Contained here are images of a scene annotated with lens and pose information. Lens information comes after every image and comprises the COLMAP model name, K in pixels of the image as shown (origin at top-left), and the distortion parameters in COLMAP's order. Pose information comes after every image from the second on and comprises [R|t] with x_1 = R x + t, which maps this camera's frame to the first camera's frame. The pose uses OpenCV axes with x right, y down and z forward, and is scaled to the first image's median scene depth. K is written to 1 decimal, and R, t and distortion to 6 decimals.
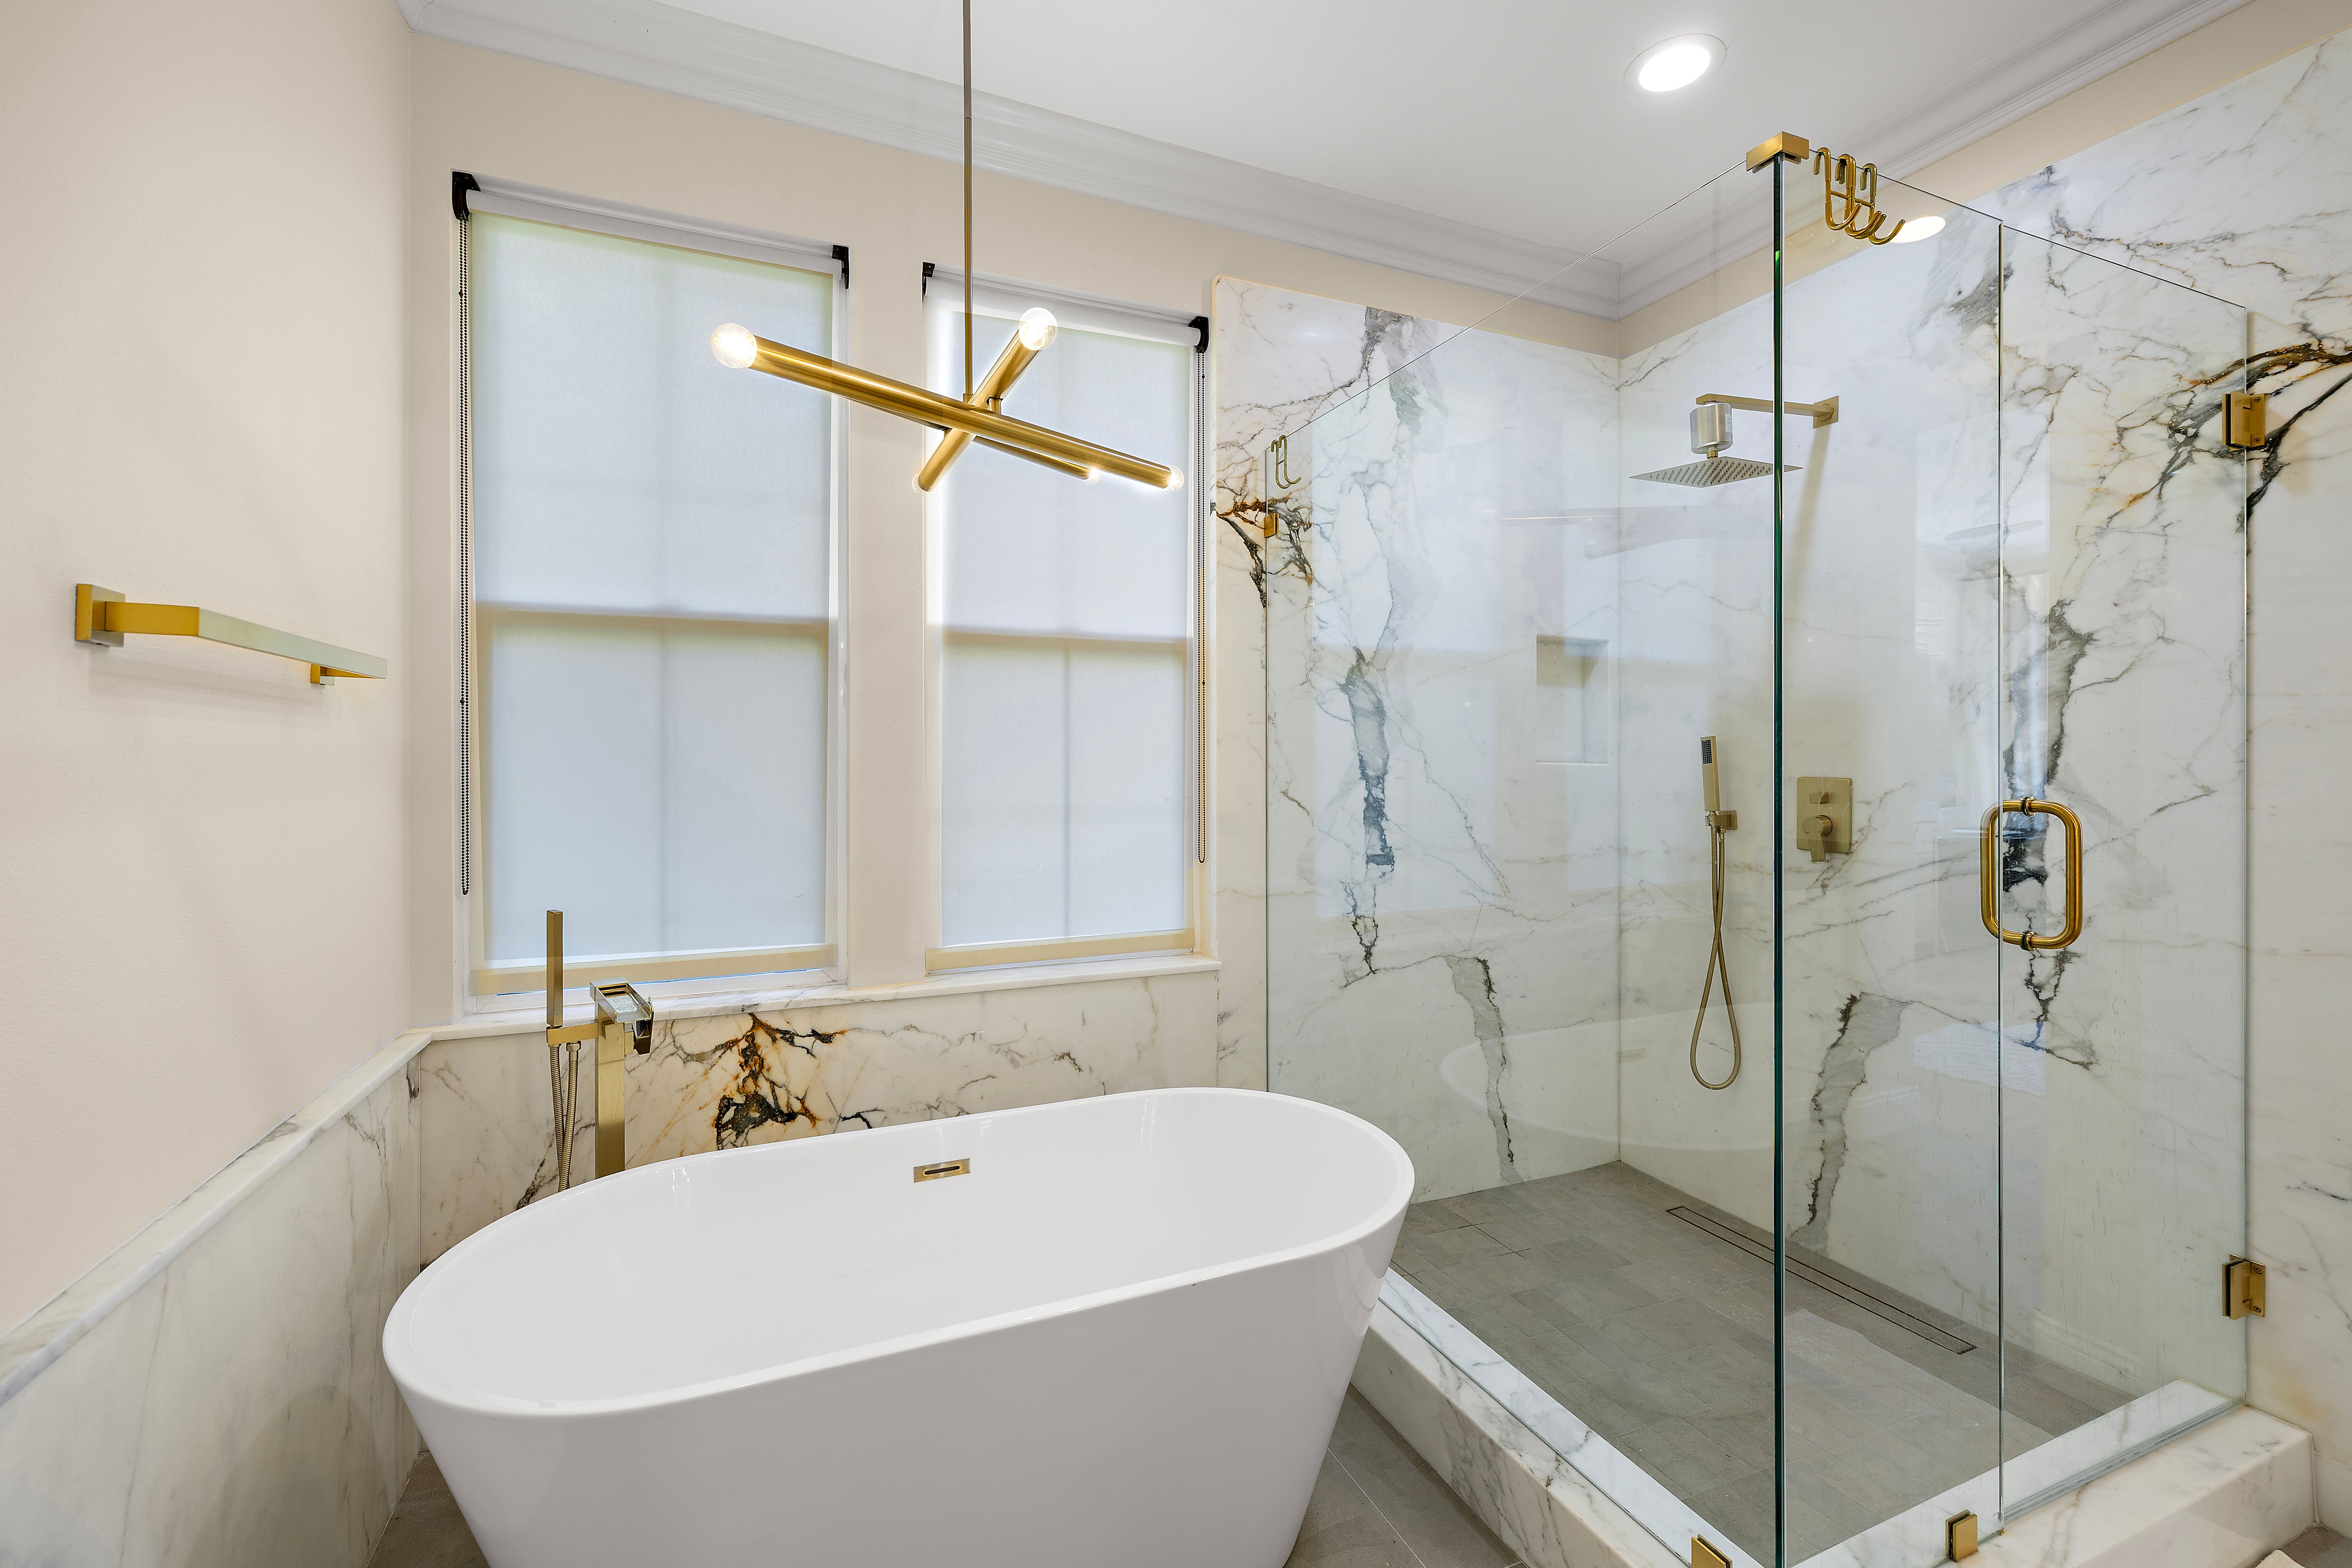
lens RADIAL K [[1004.9, 0, 1181.3], [0, 1004.9, 764.3], [0, 0, 1]] dist [0.001623, -0.000016]
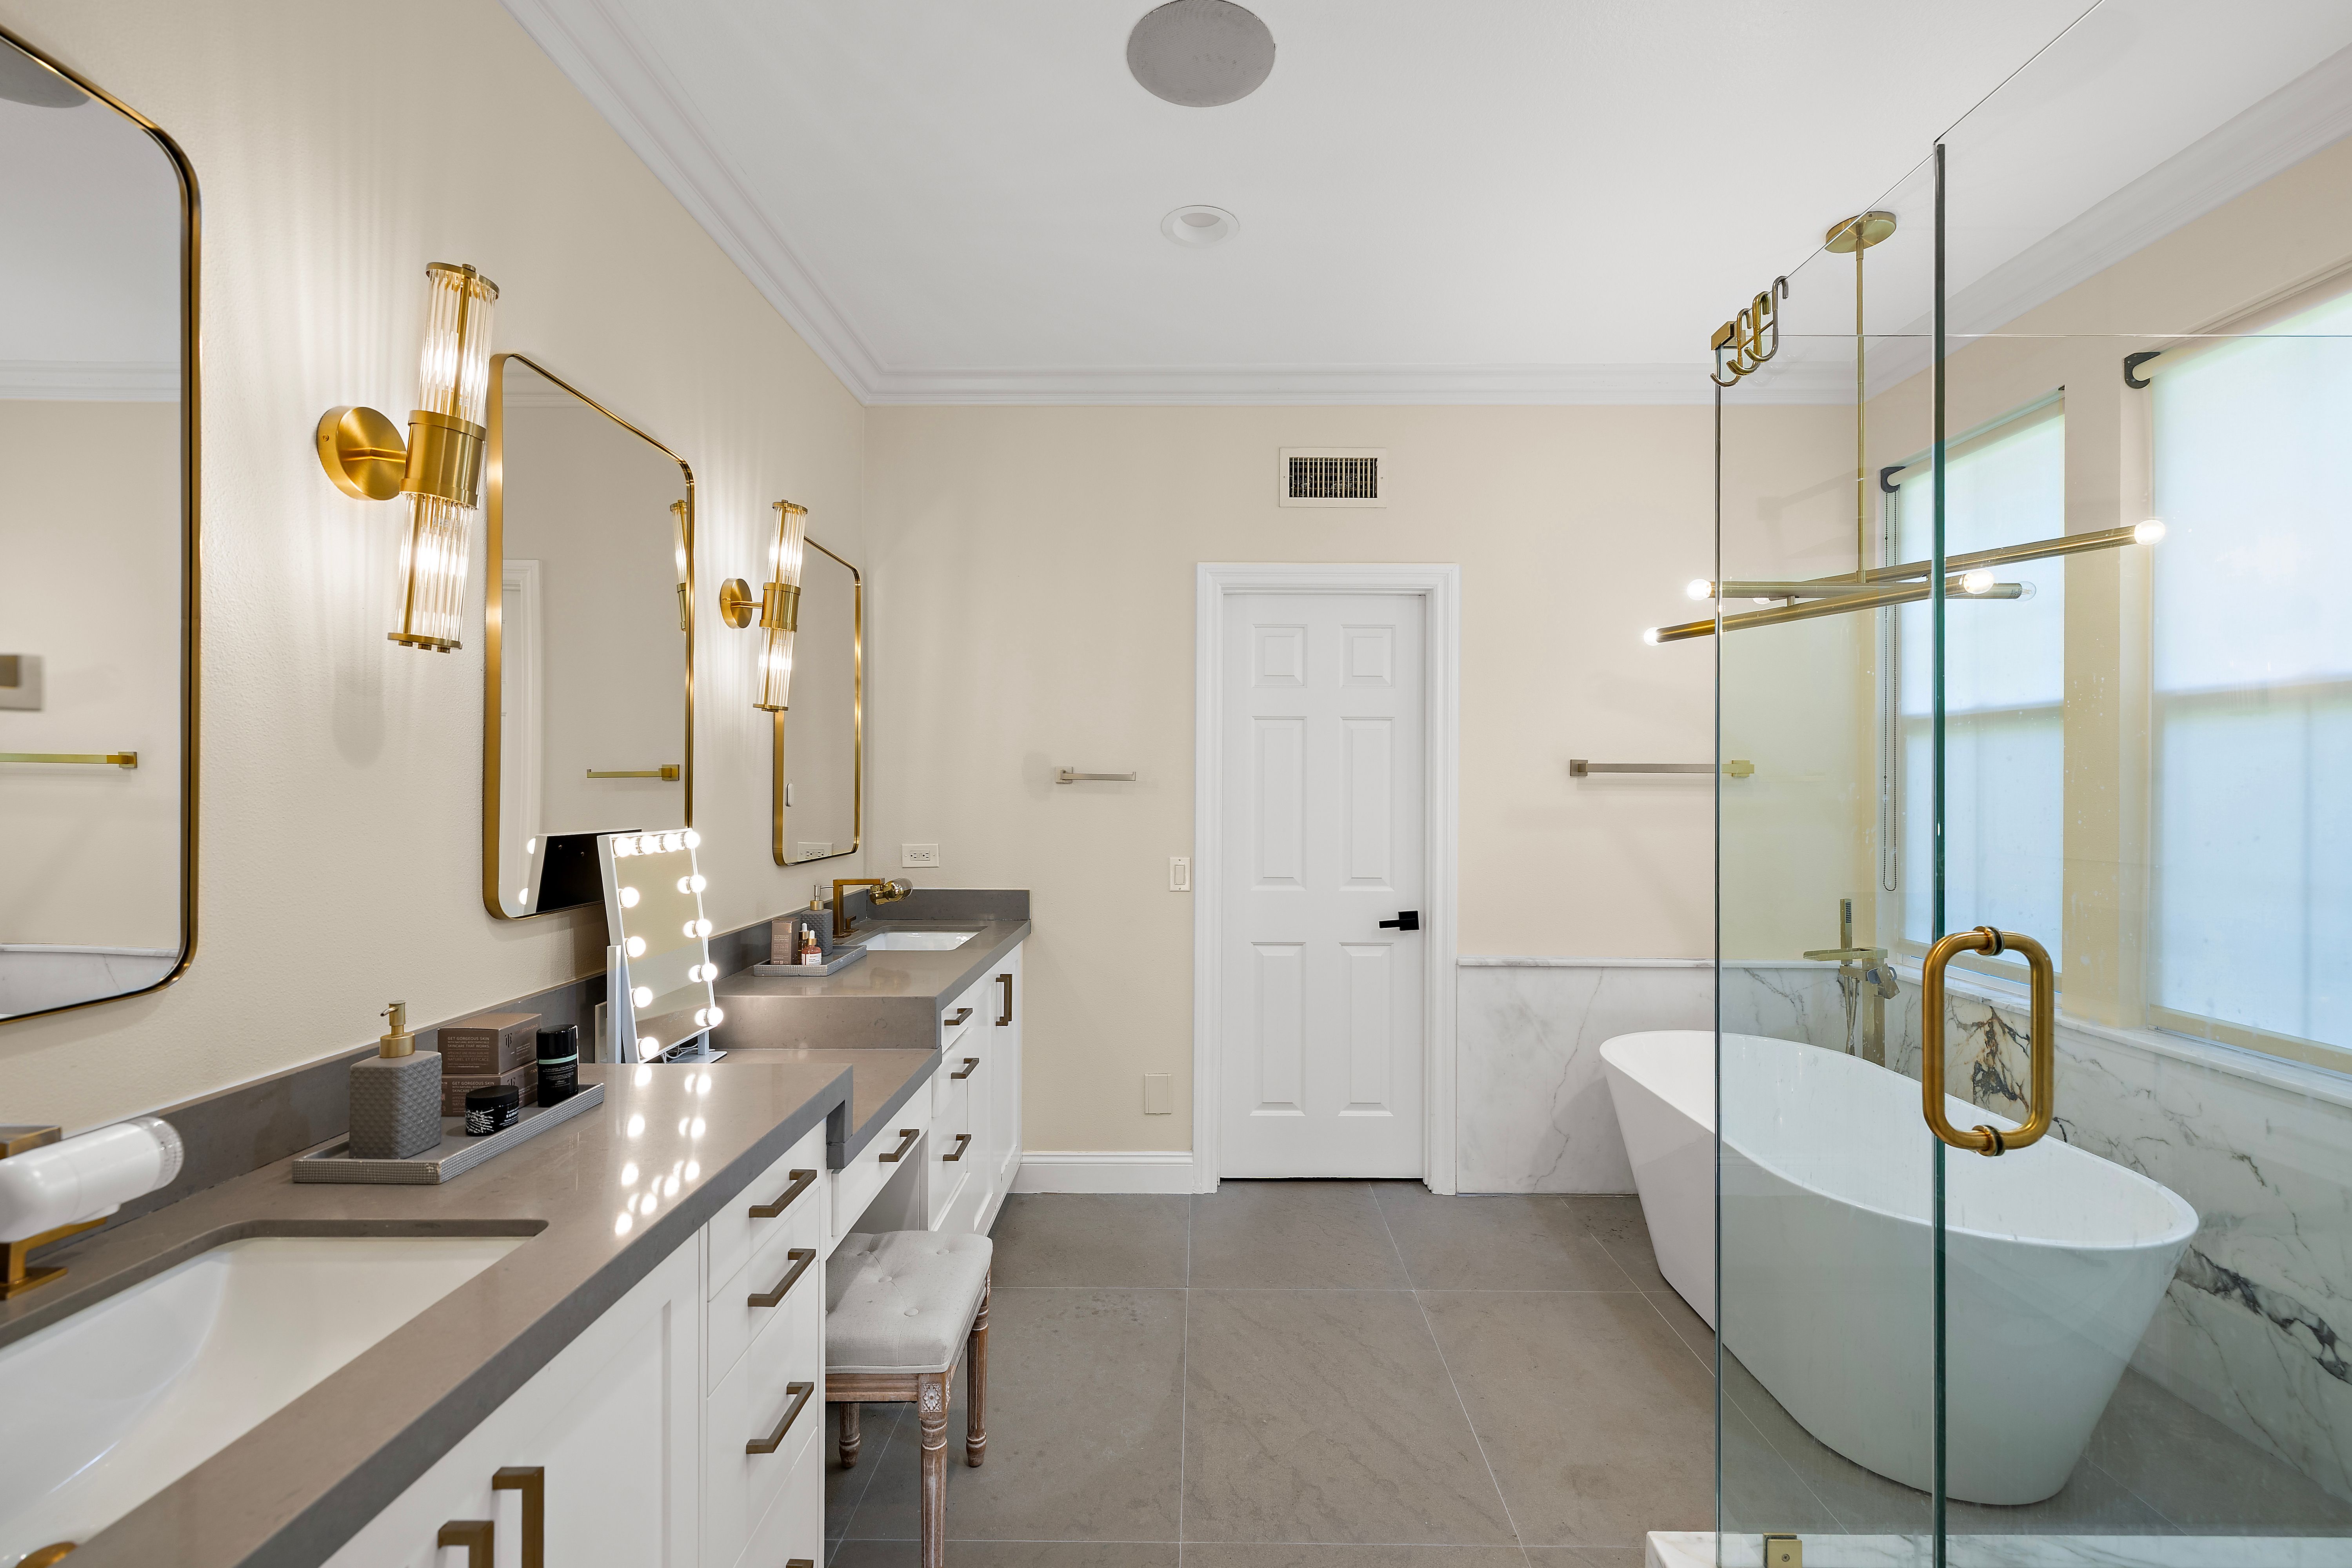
lens RADIAL K [[1005.0, 0, 1181.3], [0, 1005.0, 764.3], [0, 0, 1]] dist [0.001623, -0.000016]
pose [[-0.409534, -0.014026, -0.912187, 1.237456], [-0.001781, 0.999892, -0.014575, -0.052240], [0.912293, -0.004344, -0.409515, 0.568746]]
